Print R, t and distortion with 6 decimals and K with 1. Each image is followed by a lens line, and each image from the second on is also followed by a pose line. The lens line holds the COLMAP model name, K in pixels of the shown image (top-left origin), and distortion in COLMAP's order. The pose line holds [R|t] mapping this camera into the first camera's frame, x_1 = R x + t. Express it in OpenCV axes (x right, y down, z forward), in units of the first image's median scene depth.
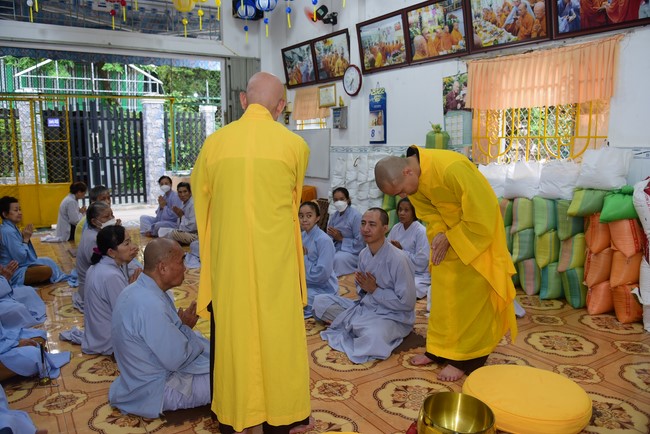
lens RADIAL K [[518.3, 0, 322.1], [0, 518.3, 222.8], [0, 0, 1]] dist [-0.052028, 0.000480]
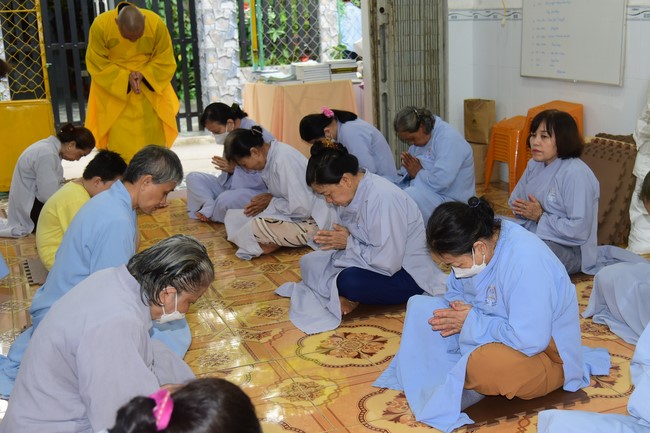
lens RADIAL K [[750.5, 0, 323.6], [0, 750.5, 213.8], [0, 0, 1]] dist [-0.017726, 0.000000]
pose [[0.983018, 0.017077, -0.182713, -0.088321], [0.002991, 0.994038, 0.108996, -0.038974], [0.183485, -0.107691, 0.977106, 0.290870]]
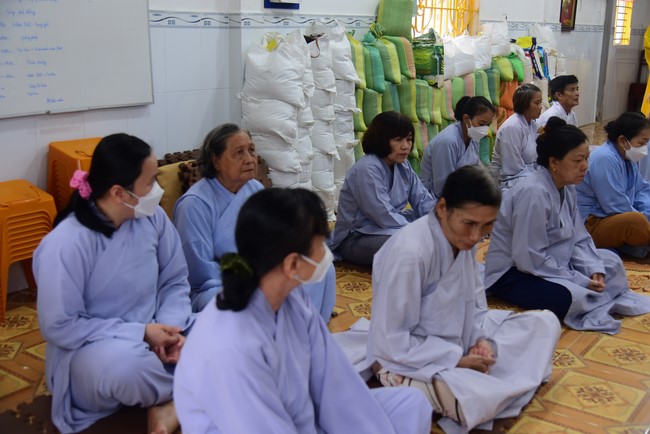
lens RADIAL K [[750.5, 0, 322.0], [0, 750.5, 214.0], [0, 0, 1]] dist [-0.017726, 0.000000]
pose [[-0.343915, -0.255315, 0.903624, -0.421613], [0.108483, 0.945078, 0.308316, -0.129332], [-0.932713, 0.204063, -0.297329, 0.864410]]
